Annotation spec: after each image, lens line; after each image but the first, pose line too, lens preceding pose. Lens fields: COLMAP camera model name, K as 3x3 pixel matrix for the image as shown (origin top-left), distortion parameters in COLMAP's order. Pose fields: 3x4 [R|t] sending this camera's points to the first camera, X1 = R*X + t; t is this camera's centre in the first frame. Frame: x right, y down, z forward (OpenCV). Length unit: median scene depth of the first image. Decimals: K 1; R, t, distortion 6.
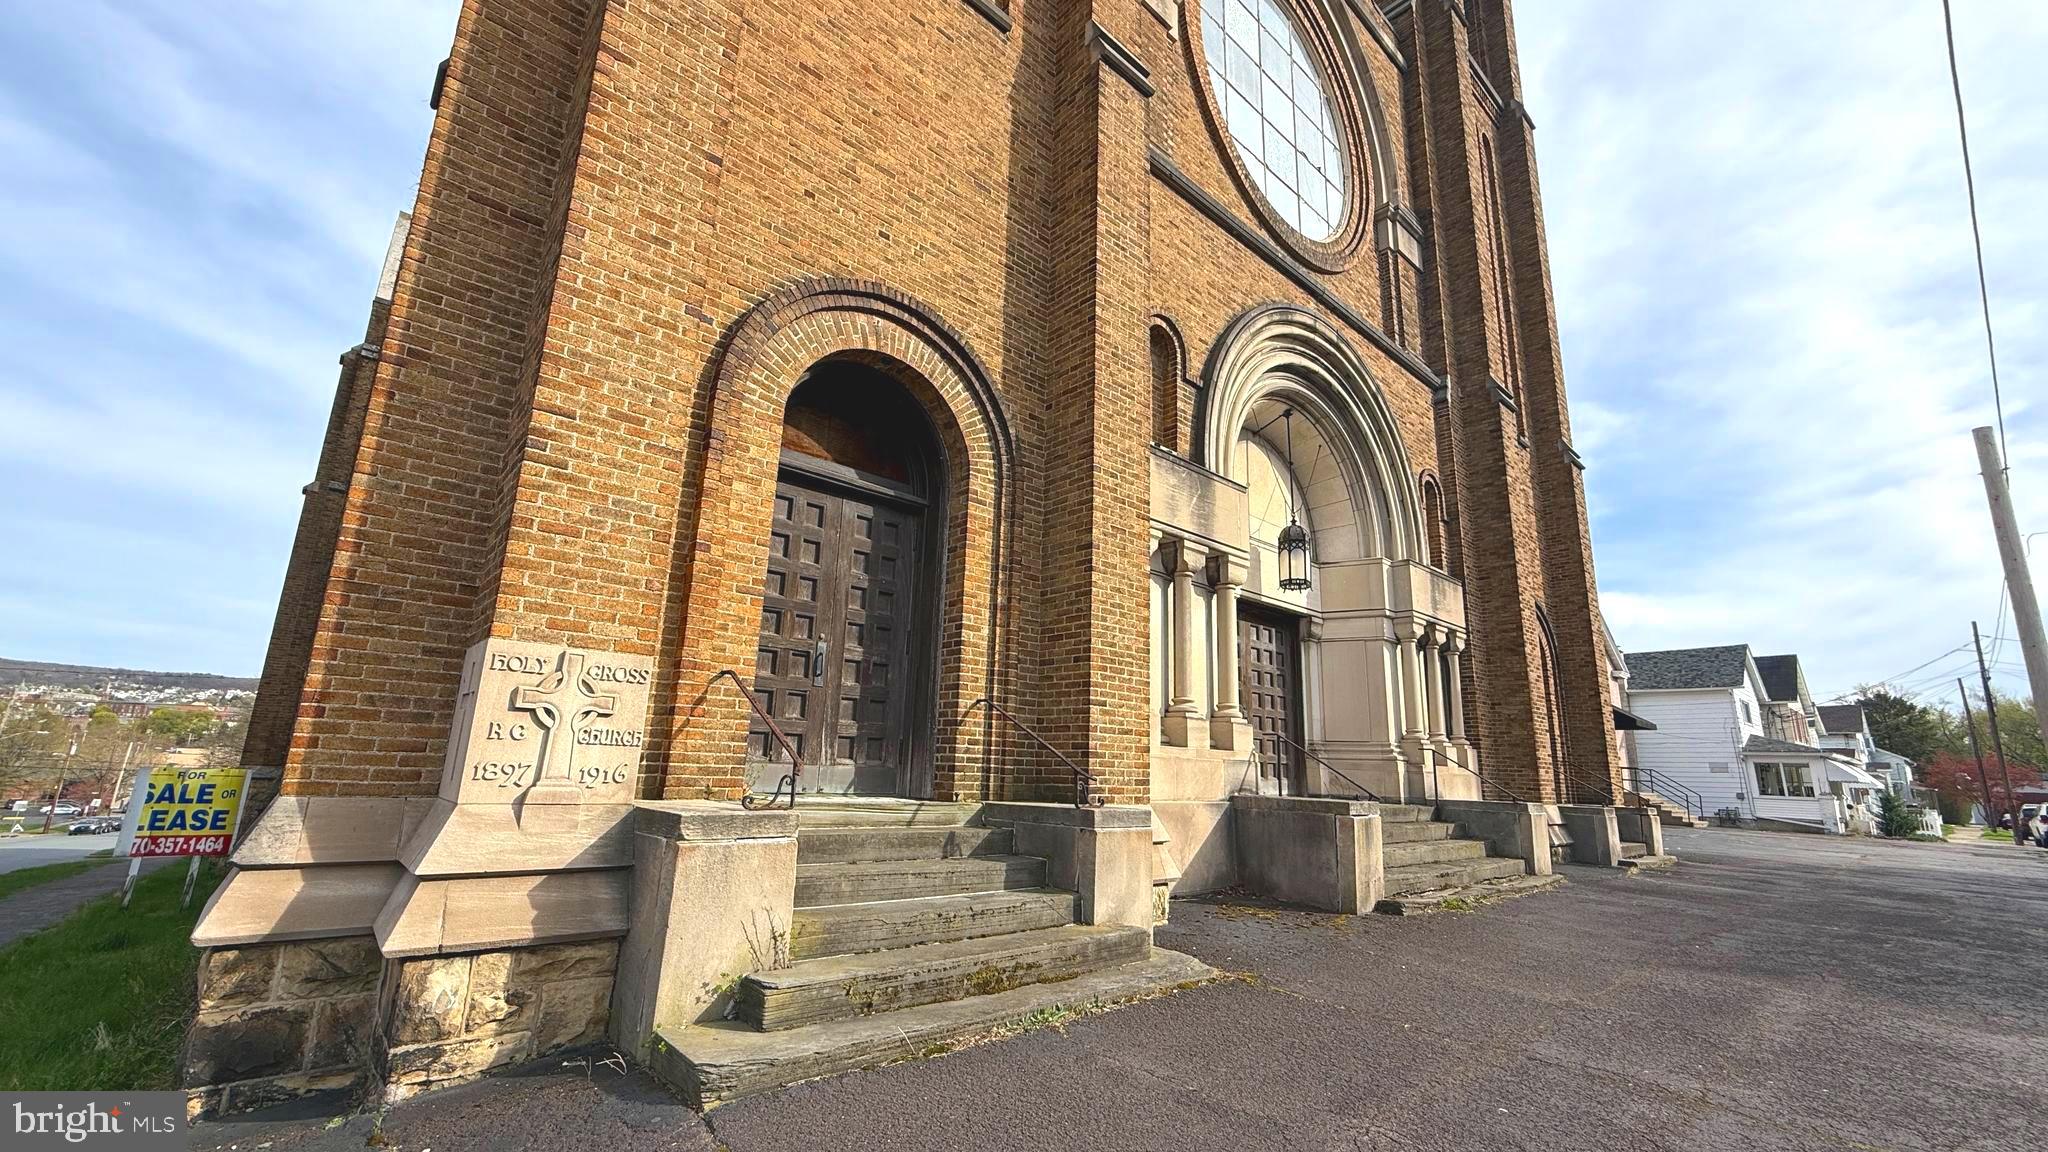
lens RADIAL K [[817.0, 0, 1017.2], [0, 817.0, 575.3], [0, 0, 1]] dist [-0.001329, -0.000108]
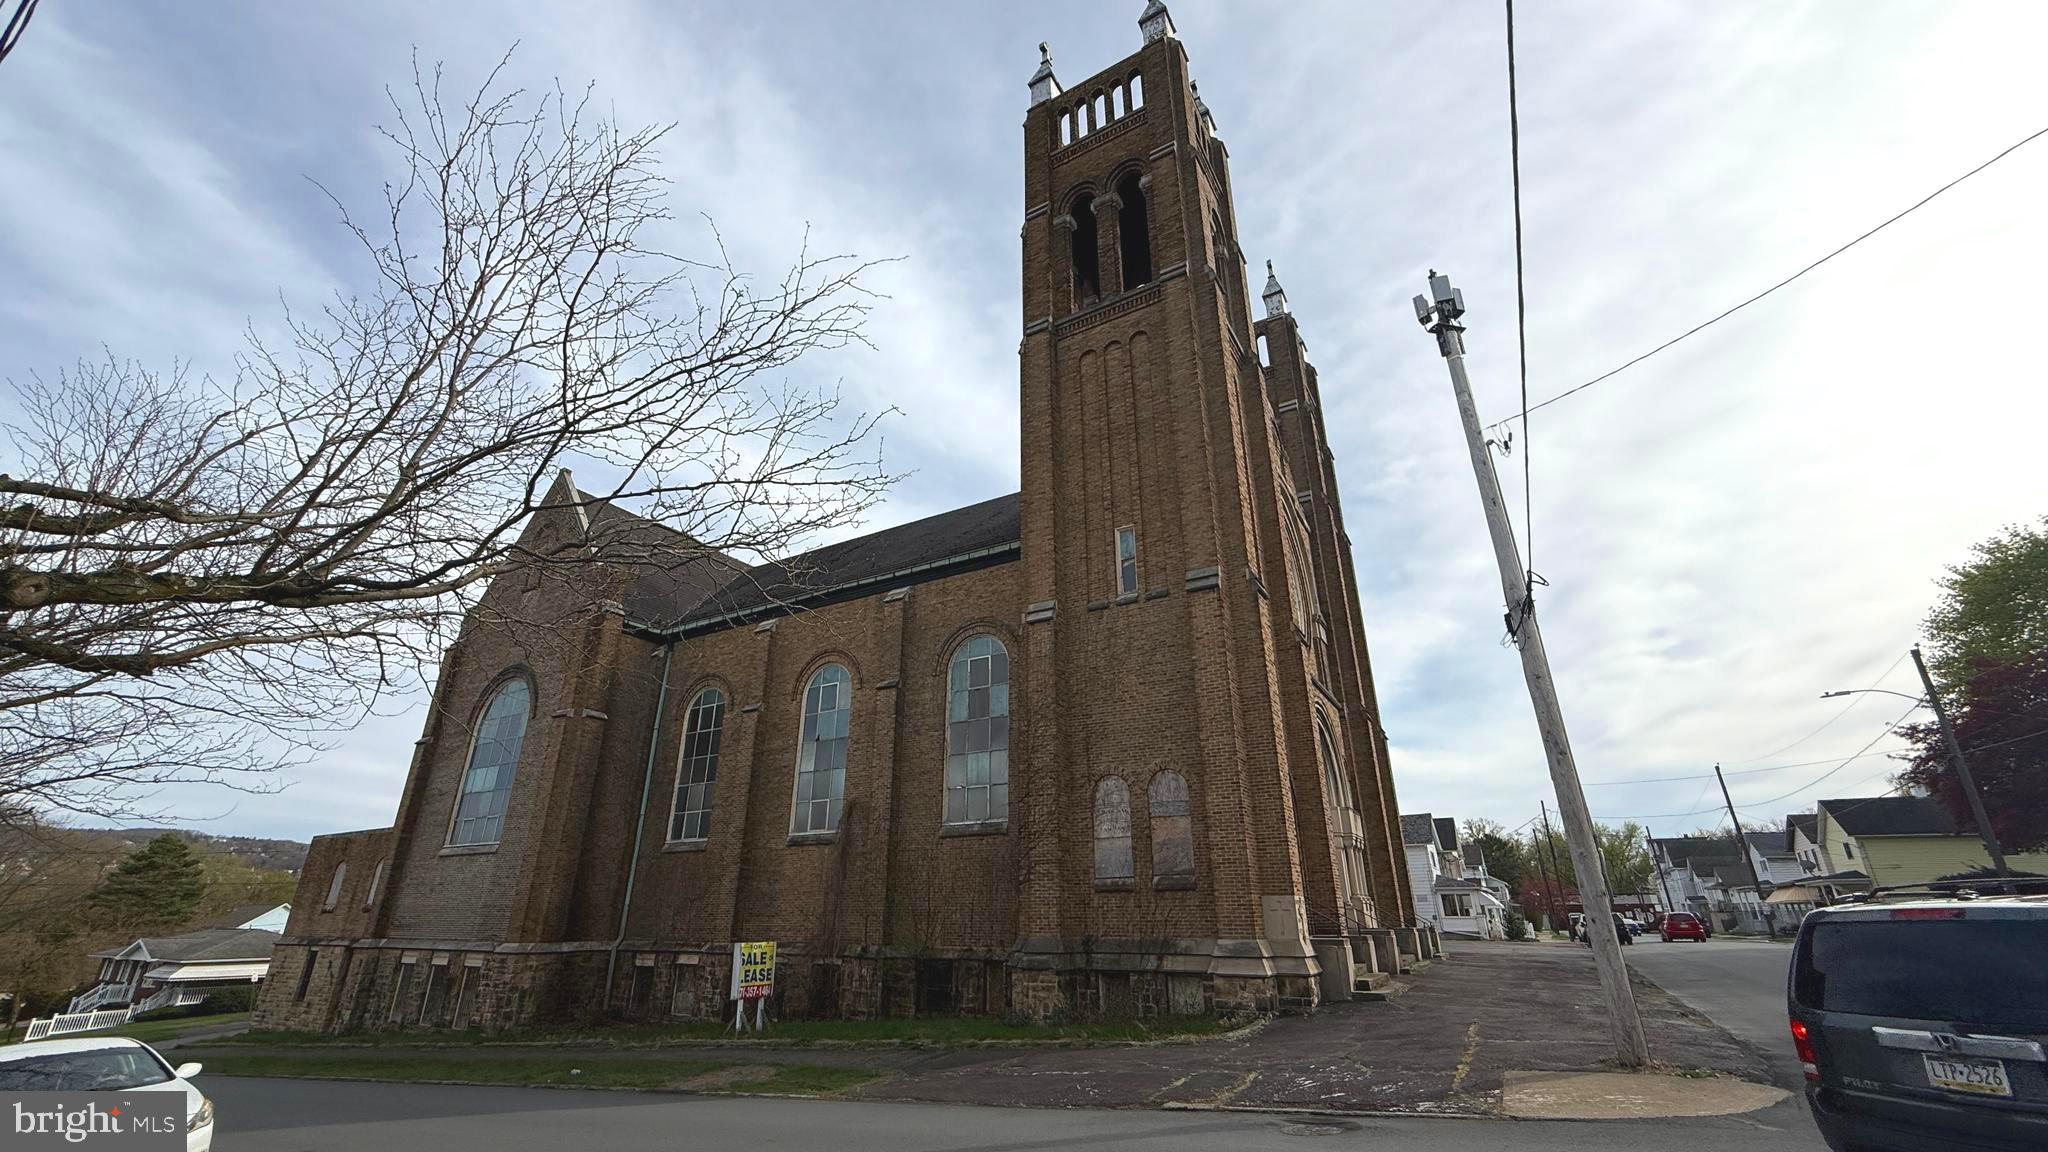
lens RADIAL K [[817.0, 0, 1017.2], [0, 817.0, 575.3], [0, 0, 1]] dist [-0.001329, -0.000108]
pose [[0.950192, 0.083935, 0.300150, -1.065084], [-0.036476, 0.986384, -0.160361, -0.253993], [-0.309524, 0.141425, 0.940316, -0.835680]]
